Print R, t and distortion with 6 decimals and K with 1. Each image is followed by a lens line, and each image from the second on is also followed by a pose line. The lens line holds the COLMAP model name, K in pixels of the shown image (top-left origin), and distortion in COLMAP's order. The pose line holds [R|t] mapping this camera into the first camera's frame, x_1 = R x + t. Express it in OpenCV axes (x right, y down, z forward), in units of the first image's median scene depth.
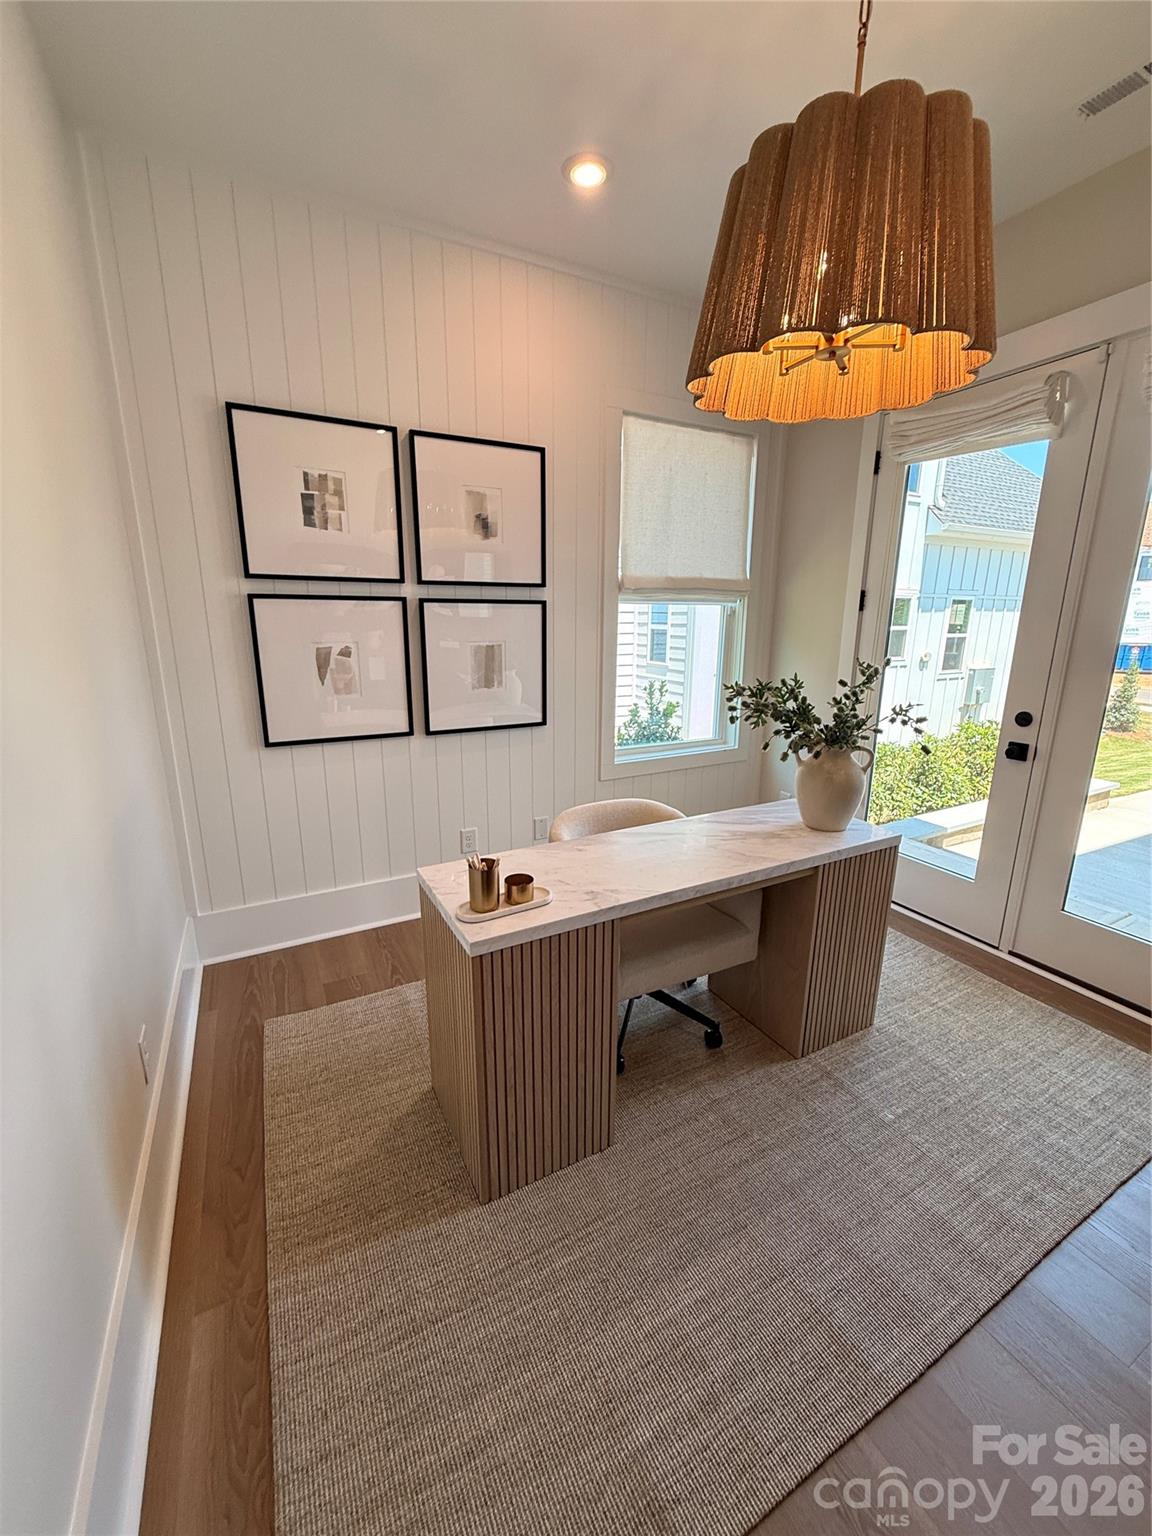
lens RADIAL K [[609.9, 0, 576.3], [0, 609.9, 766.3], [0, 0, 1]] dist [0.001121, -0.000554]
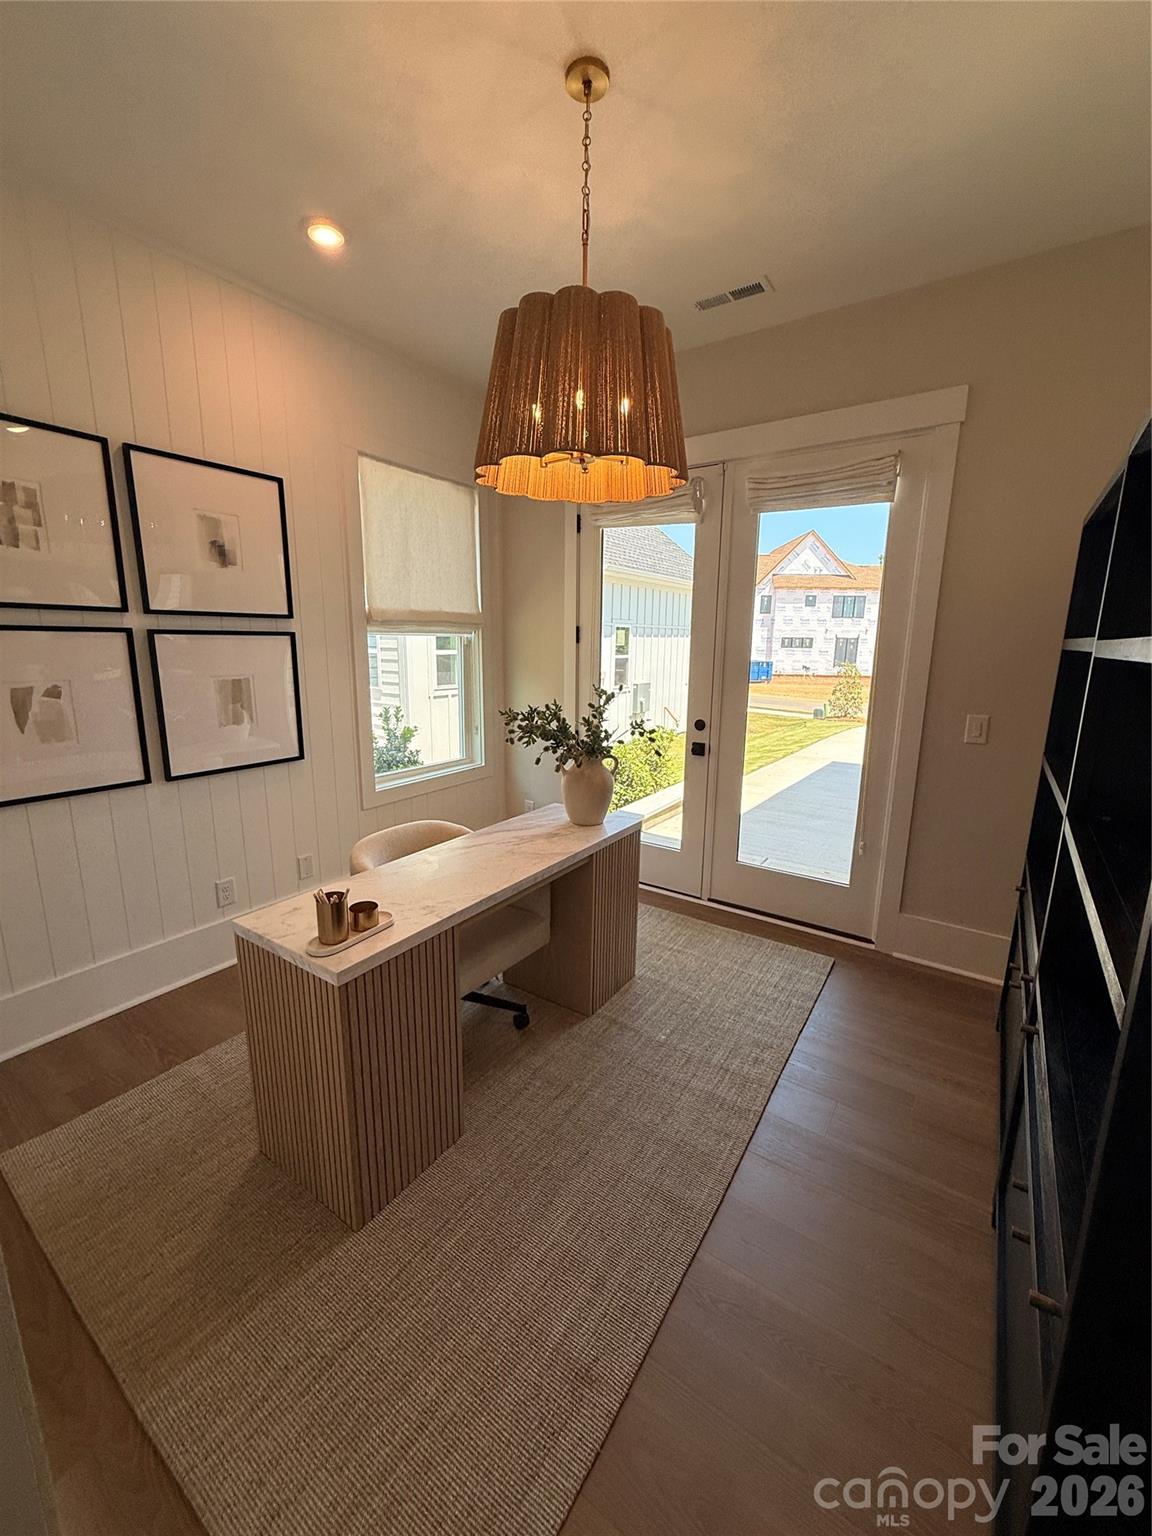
lens RADIAL K [[609.9, 0, 575.0], [0, 609.9, 764.6], [0, 0, 1]] dist [0.001121, -0.000554]
pose [[0.883987, -0.087505, 0.459250, -0.165027], [0.103032, 0.994639, -0.008802, -0.008345], [-0.456018, 0.055098, 0.888264, -0.082041]]
